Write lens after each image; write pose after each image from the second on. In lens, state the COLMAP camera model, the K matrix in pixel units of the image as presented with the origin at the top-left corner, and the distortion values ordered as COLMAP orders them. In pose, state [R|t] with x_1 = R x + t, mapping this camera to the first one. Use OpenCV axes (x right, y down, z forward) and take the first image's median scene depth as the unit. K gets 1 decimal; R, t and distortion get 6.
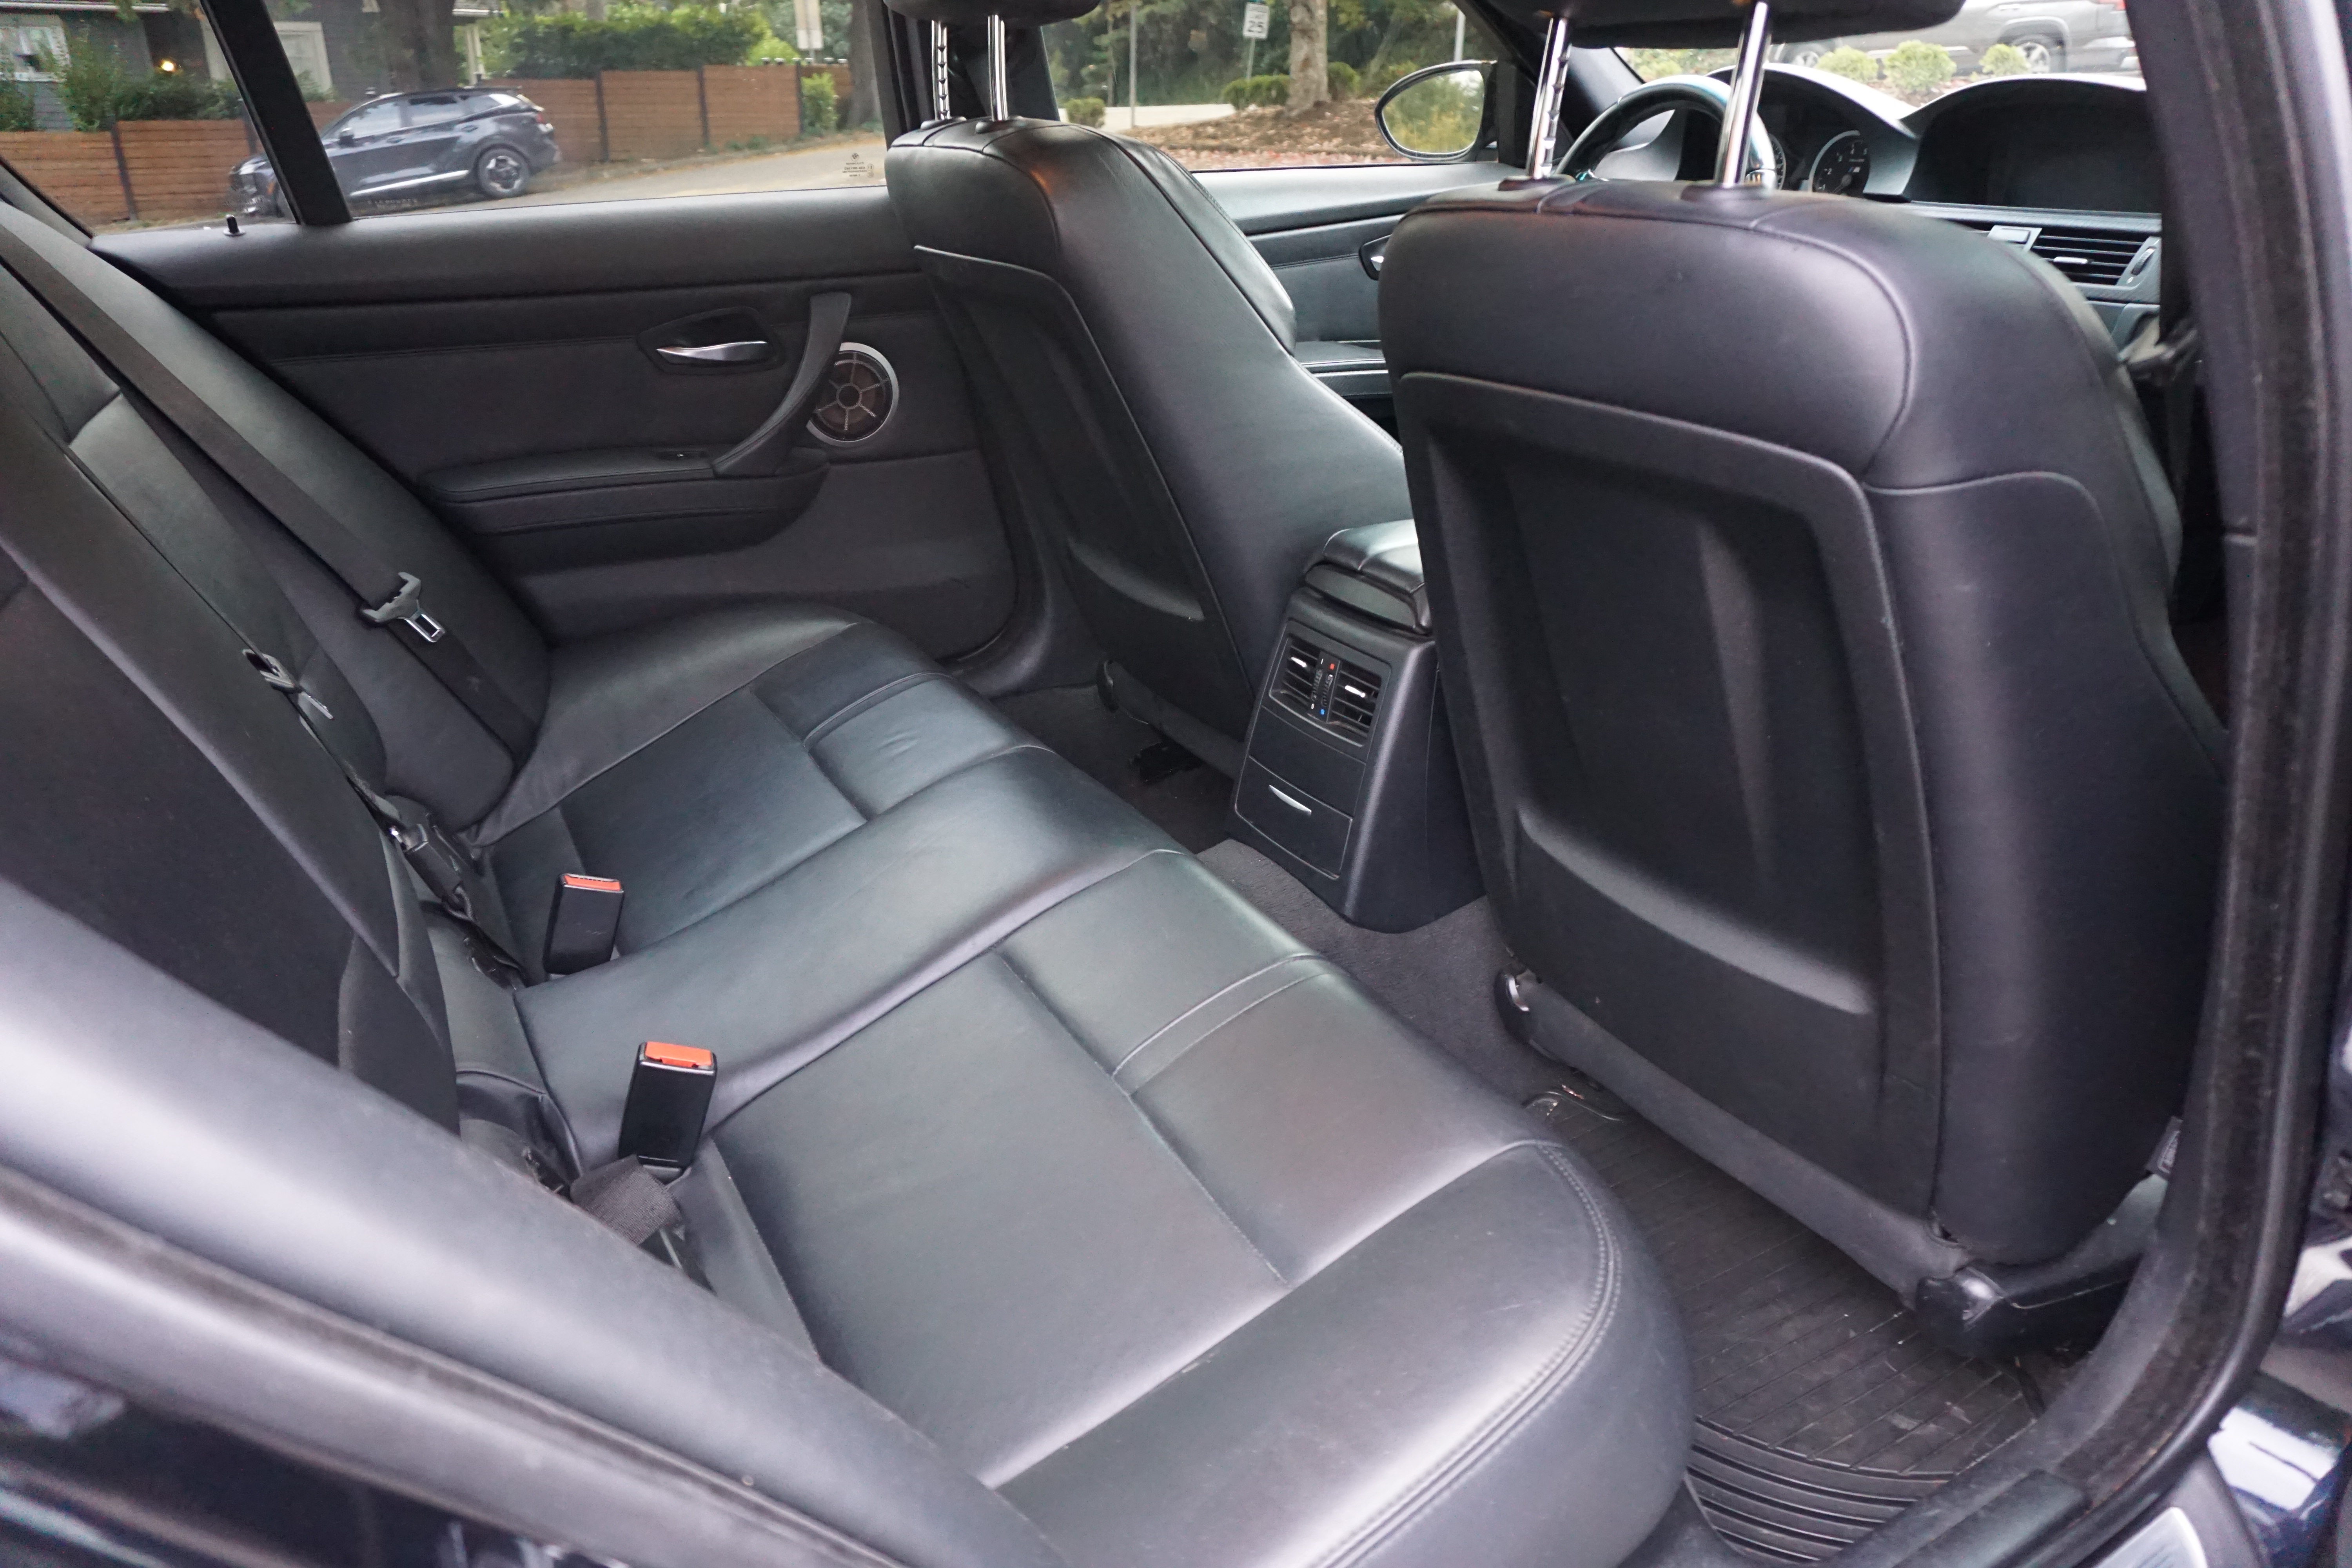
lens RADIAL K [[1583.7, 0, 1128.3], [0, 1583.7, 762.7], [0, 0, 1]] dist [-0.052040, 0.035553]
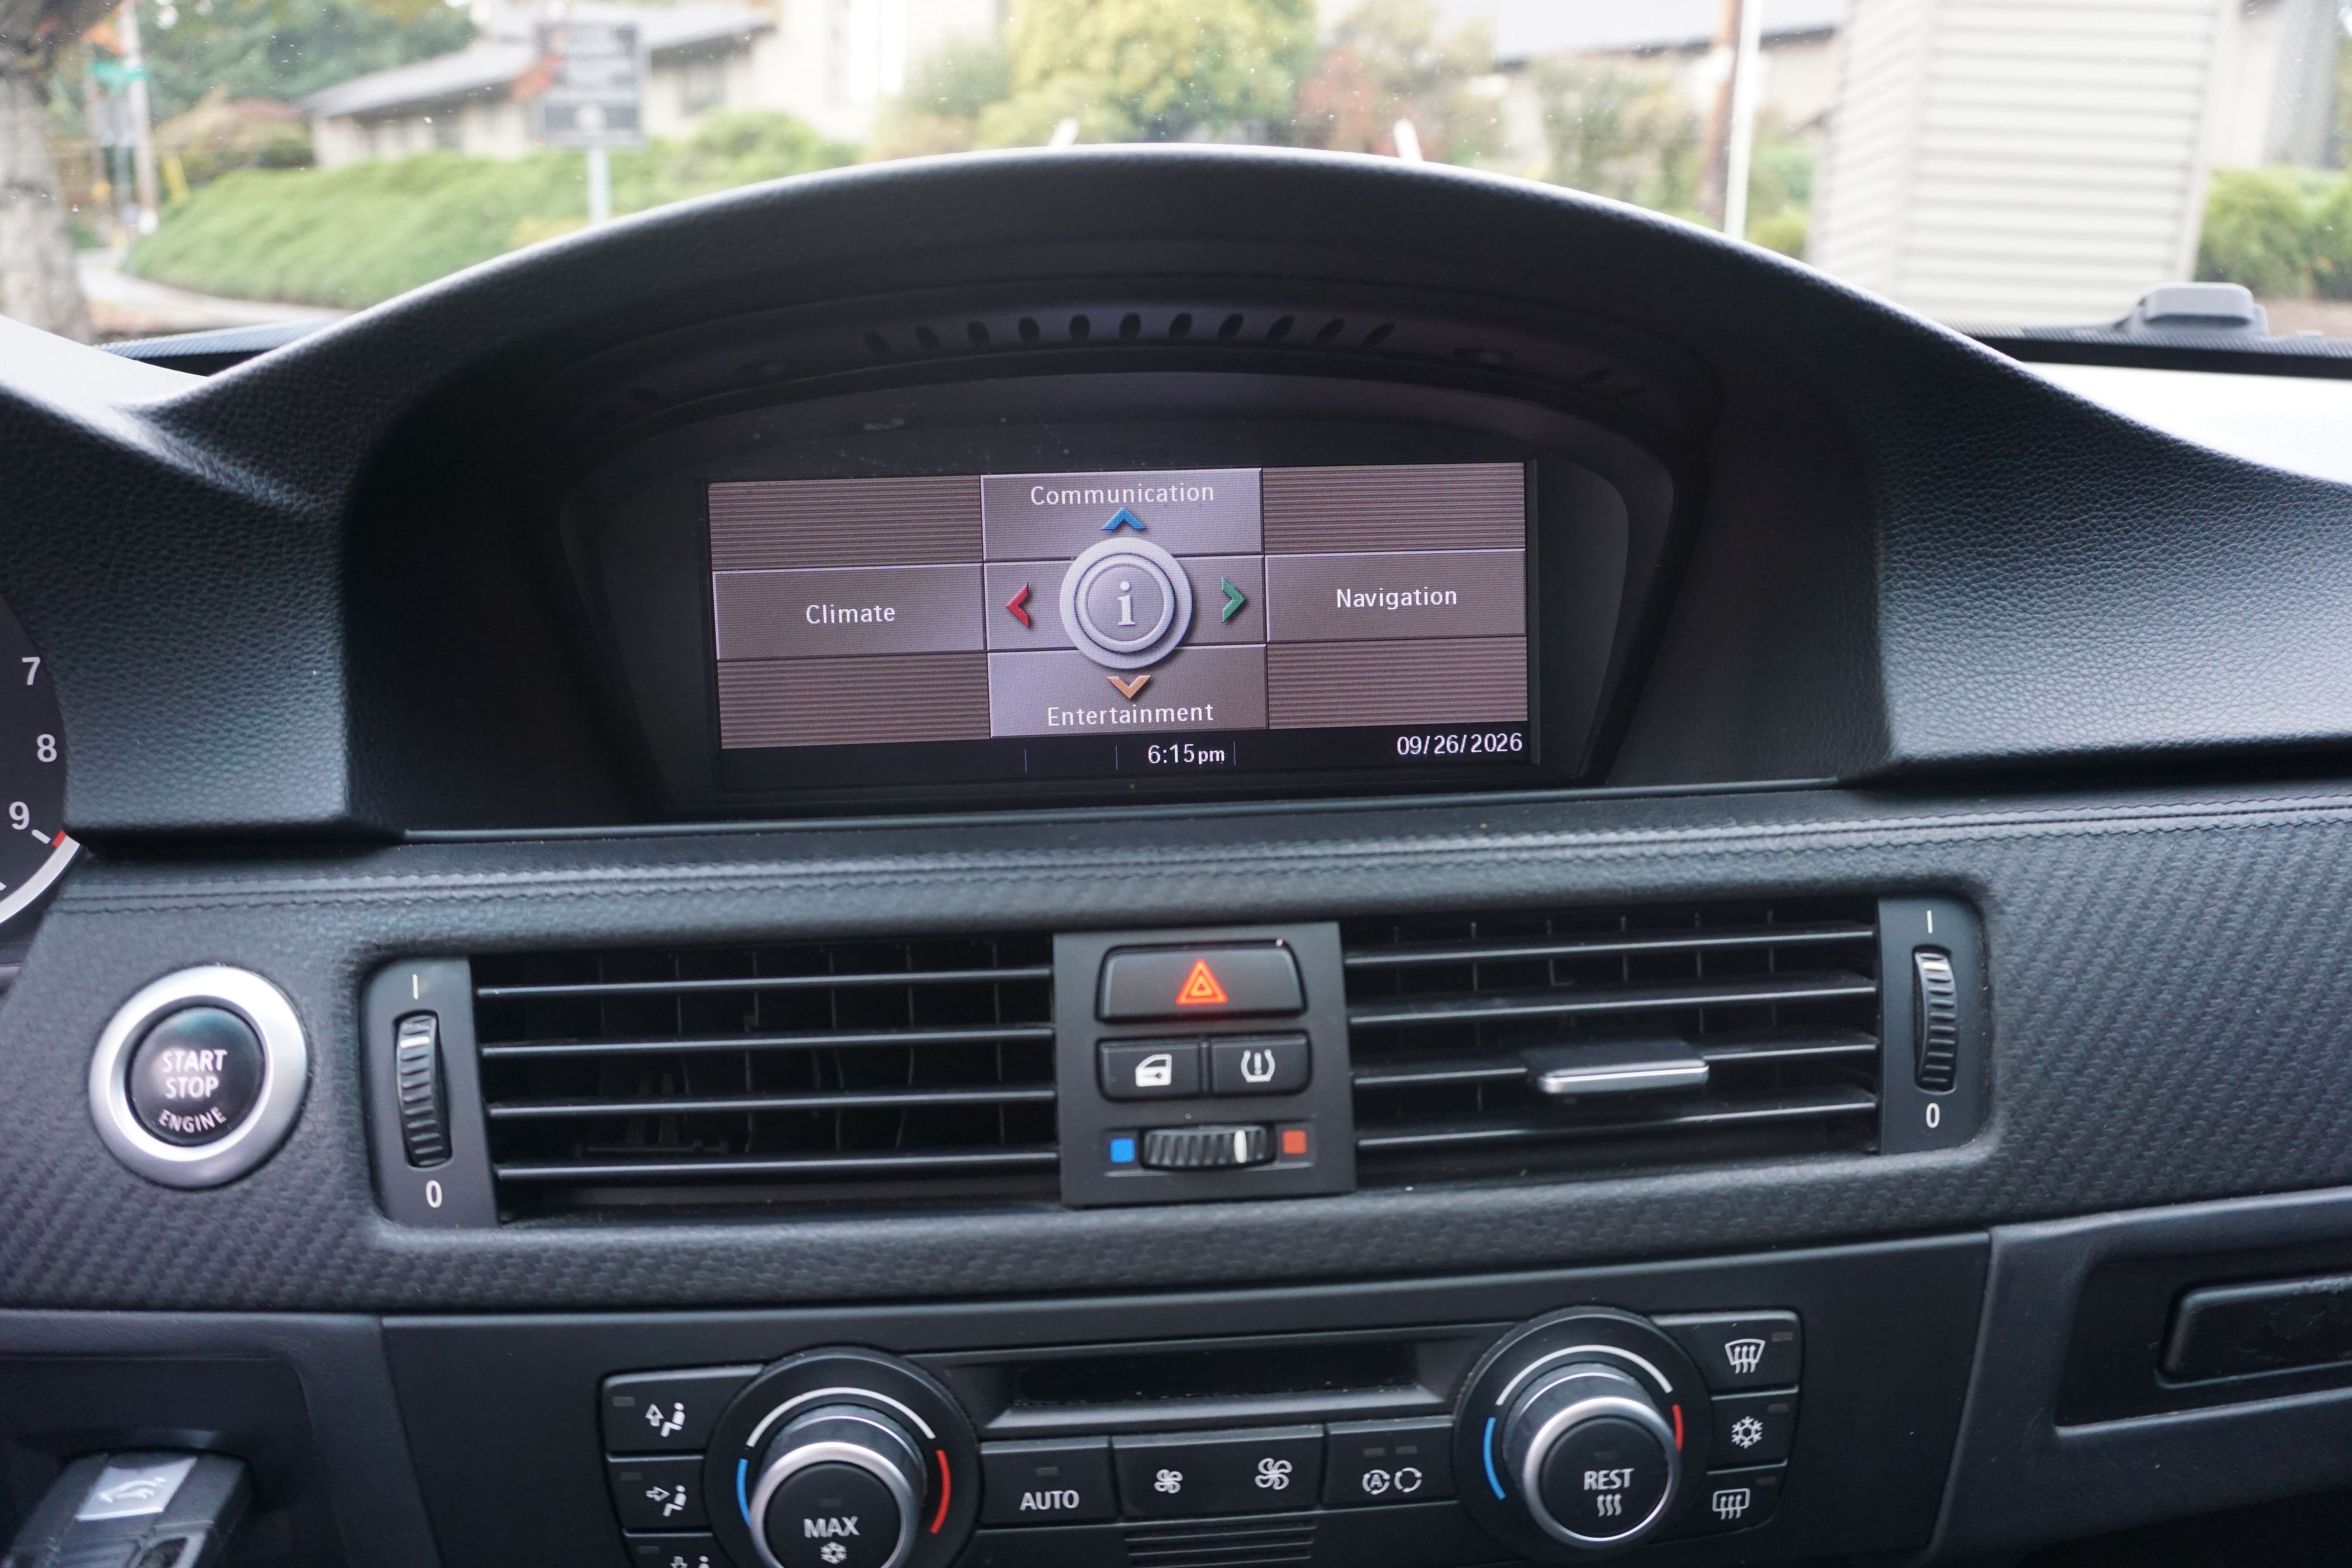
lens RADIAL K [[1583.7, 0, 1180.1], [0, 1583.7, 762.6], [0, 0, 1]] dist [-0.052040, 0.035553]
pose [[0.333233, -0.228288, 0.914790, 0.027287], [0.365945, 0.925499, 0.097657, -0.026308], [-0.868931, 0.302220, 0.391947, 0.063345]]
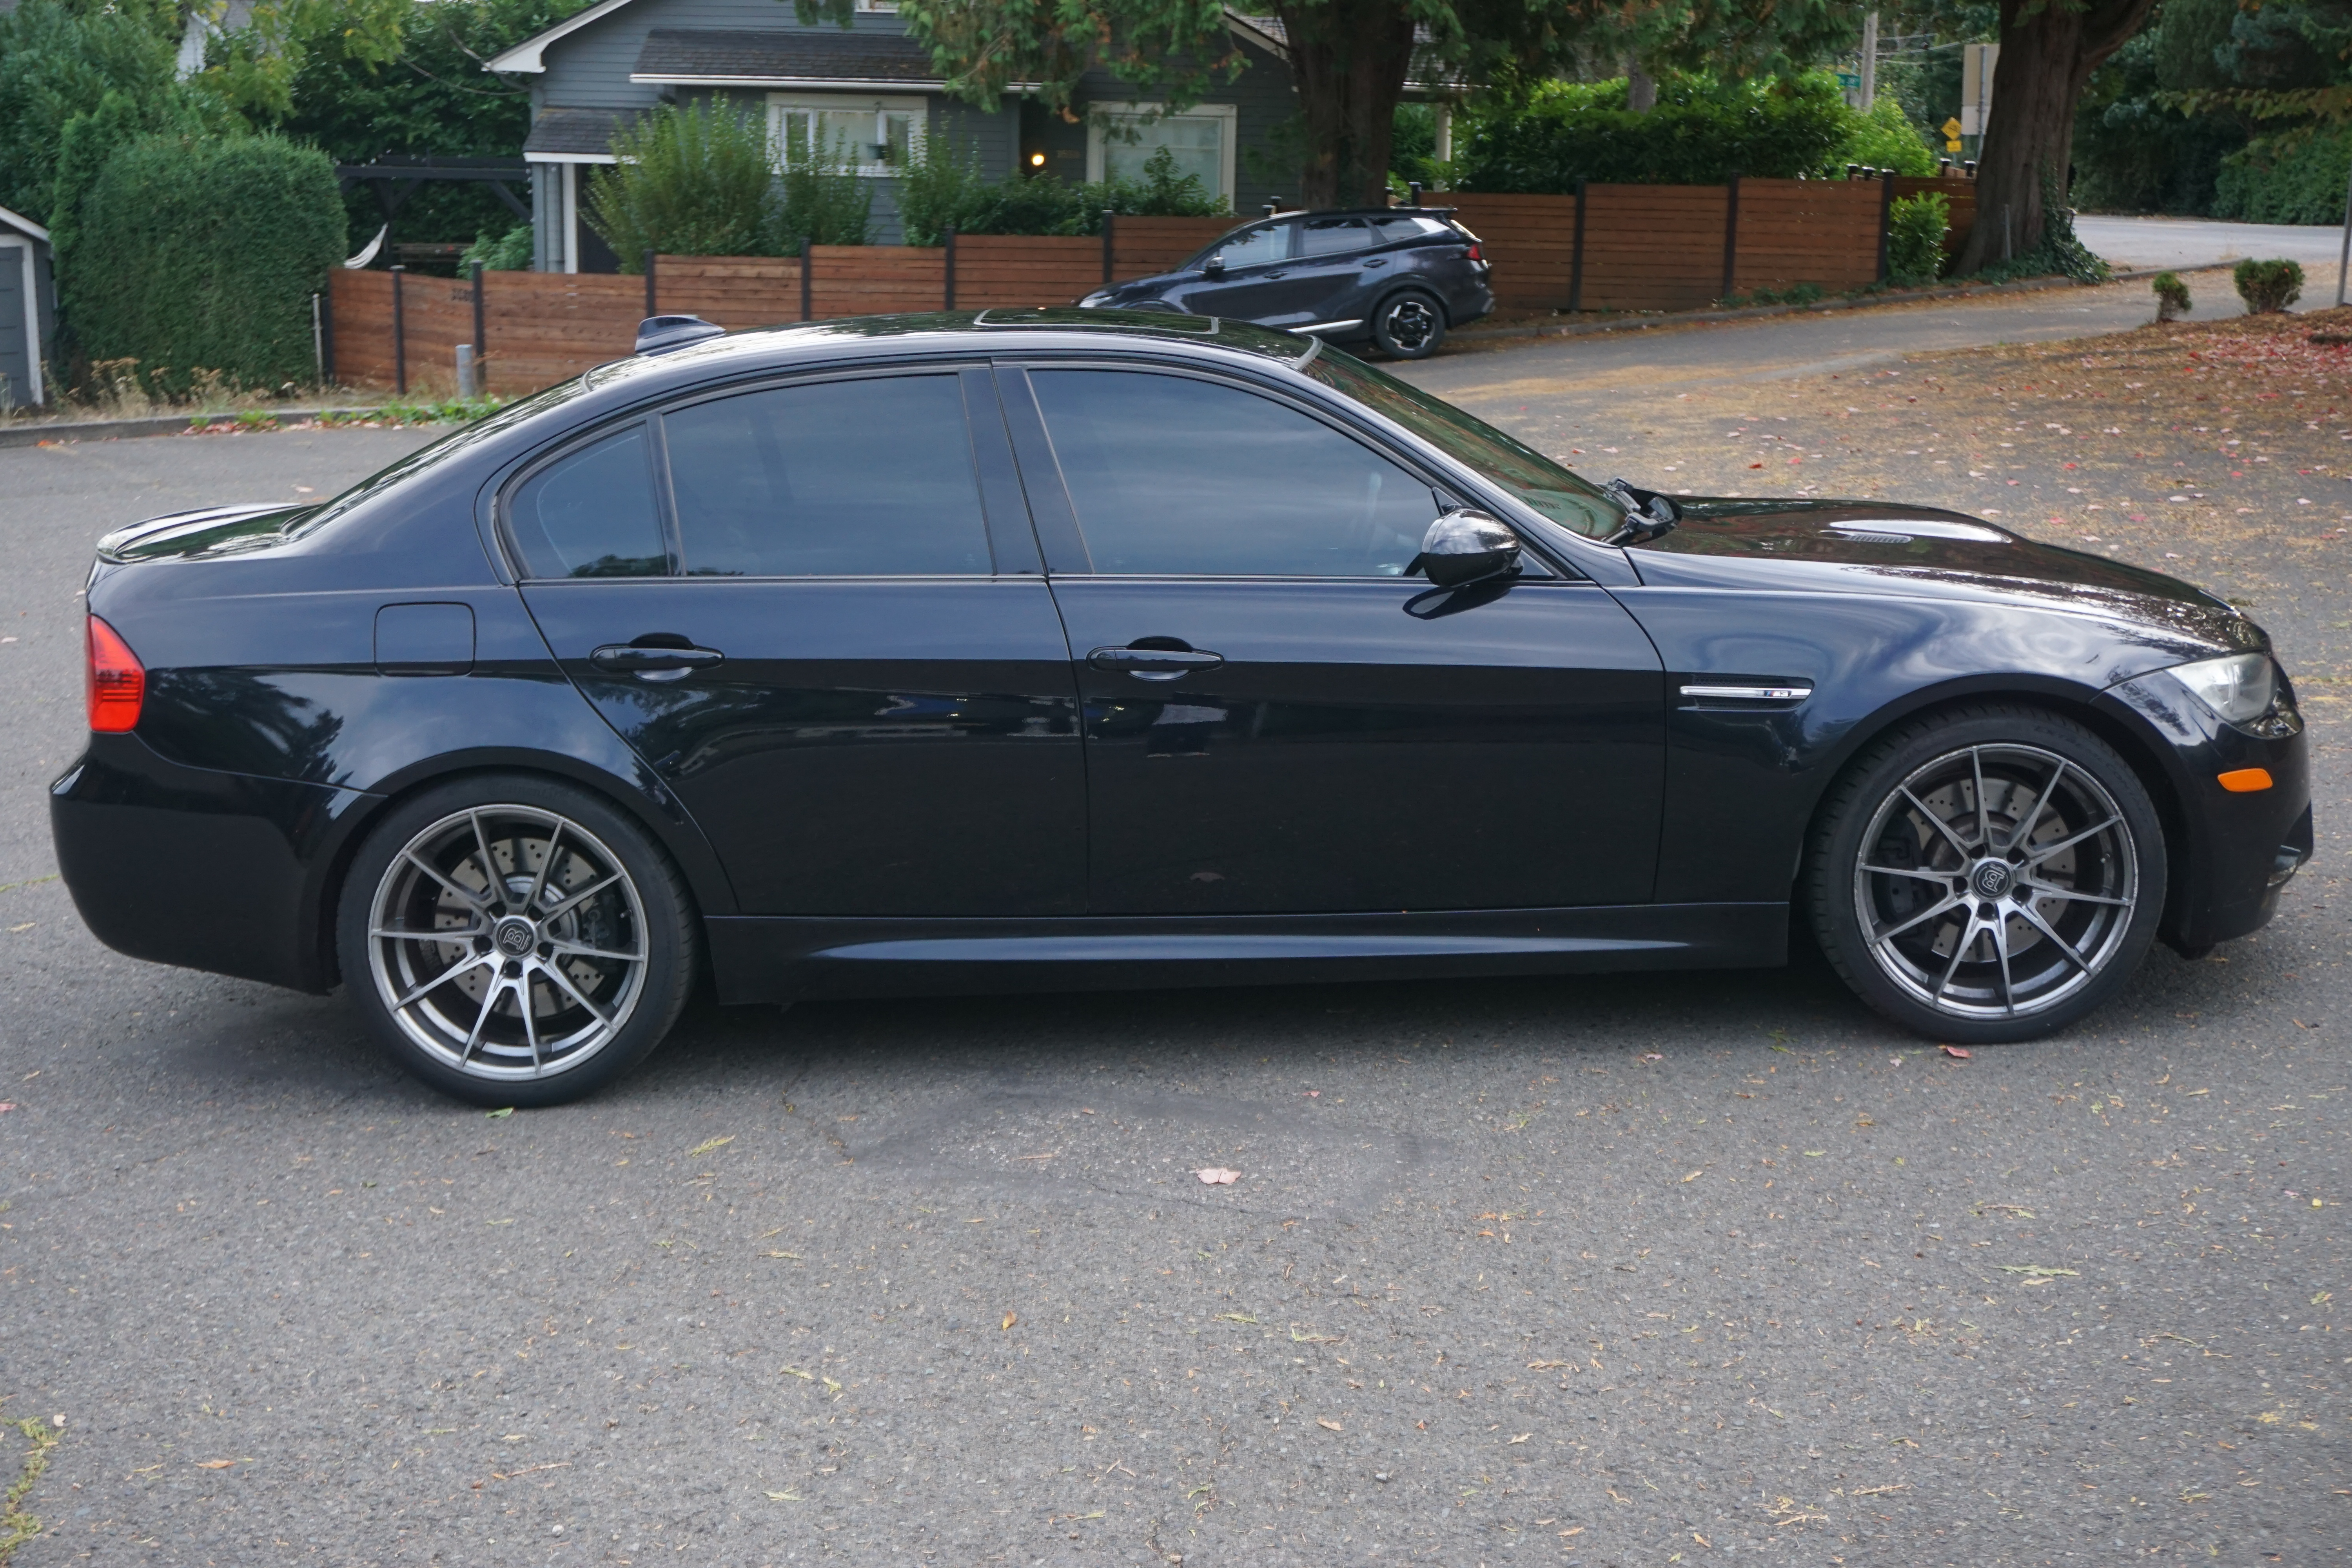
lens RADIAL K [[3177.1, 0, 1171.3], [0, 3177.1, 793.9], [0, 0, 1]] dist [0.030023, 0.000000]
pose [[0.878455, 0.111558, -0.464620, 0.195855], [-0.202375, 0.967709, -0.150276, 0.066435], [0.432852, 0.226038, 0.872666, -0.252973]]
